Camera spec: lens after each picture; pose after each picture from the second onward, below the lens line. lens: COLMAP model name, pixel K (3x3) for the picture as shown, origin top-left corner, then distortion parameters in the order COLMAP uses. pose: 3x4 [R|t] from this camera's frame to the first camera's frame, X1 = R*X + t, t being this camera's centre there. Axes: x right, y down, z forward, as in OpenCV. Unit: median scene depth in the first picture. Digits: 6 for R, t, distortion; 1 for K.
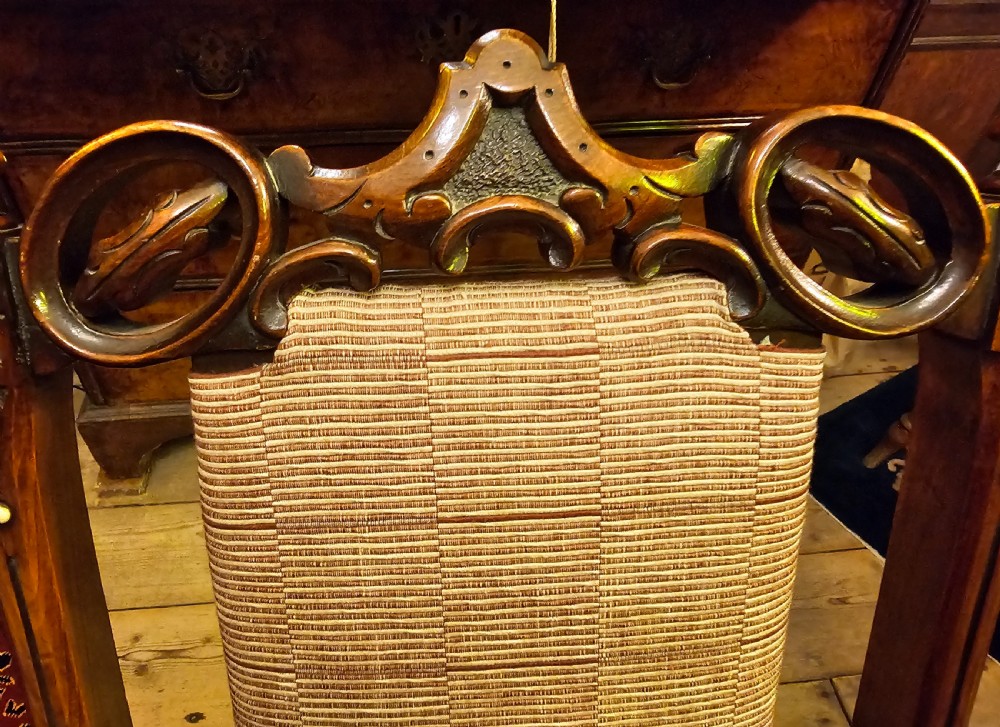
lens RADIAL K [[677.3, 0, 457.4], [0, 677.3, 365.6], [0, 0, 1]] dist [0.014728, -0.009853]
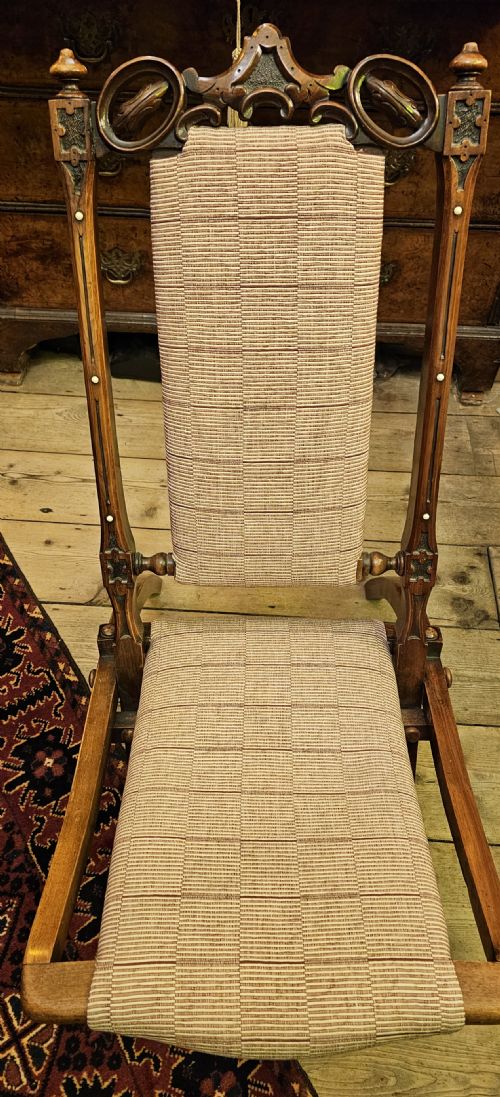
lens RADIAL K [[758.2, 0, 244.7], [0, 758.2, 552.4], [0, 0, 1]] dist [0.063832, -0.068924]
pose [[0.998647, 0.036929, -0.036606, 0.168248], [-0.031737, 0.990546, 0.133456, 1.216243], [0.041188, -0.132114, 0.990378, -2.384325]]
